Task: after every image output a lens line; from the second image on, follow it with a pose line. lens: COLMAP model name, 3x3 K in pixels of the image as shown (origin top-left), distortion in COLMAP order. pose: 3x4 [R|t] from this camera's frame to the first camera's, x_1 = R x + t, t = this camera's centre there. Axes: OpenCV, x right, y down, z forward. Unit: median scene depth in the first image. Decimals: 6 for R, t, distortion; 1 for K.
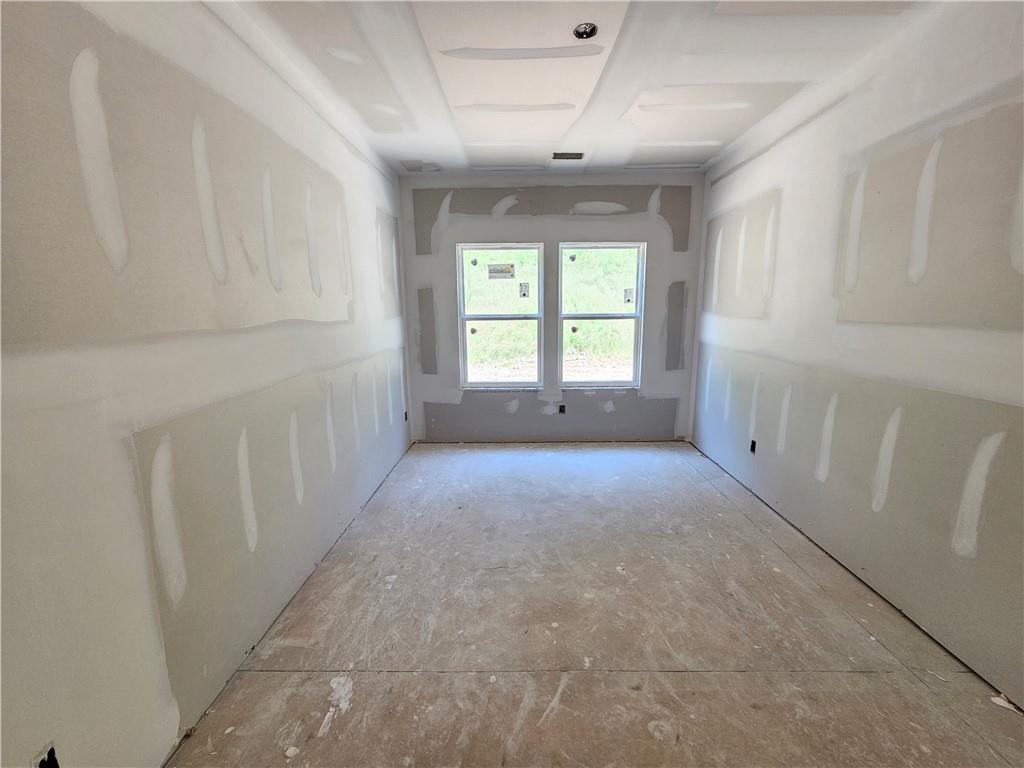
lens RADIAL K [[417.1, 0, 517.1], [0, 417.1, 388.4], [0, 0, 1]] dist [-0.000767, 0.000332]
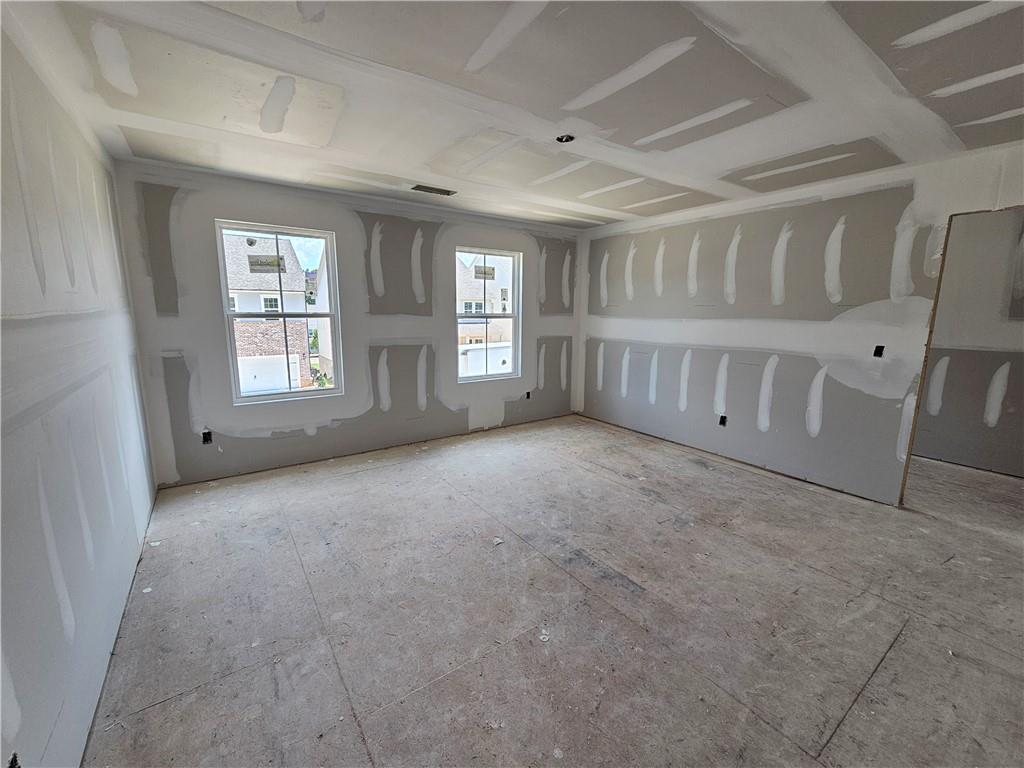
lens RADIAL K [[417.1, 0, 529.8], [0, 417.1, 382.7], [0, 0, 1]] dist [-0.000767, 0.000332]
pose [[0.800902, -0.095315, 0.591161, -0.396072], [0.104495, 0.994349, 0.018754, -0.004655], [-0.589608, 0.046753, 0.806335, 0.048144]]
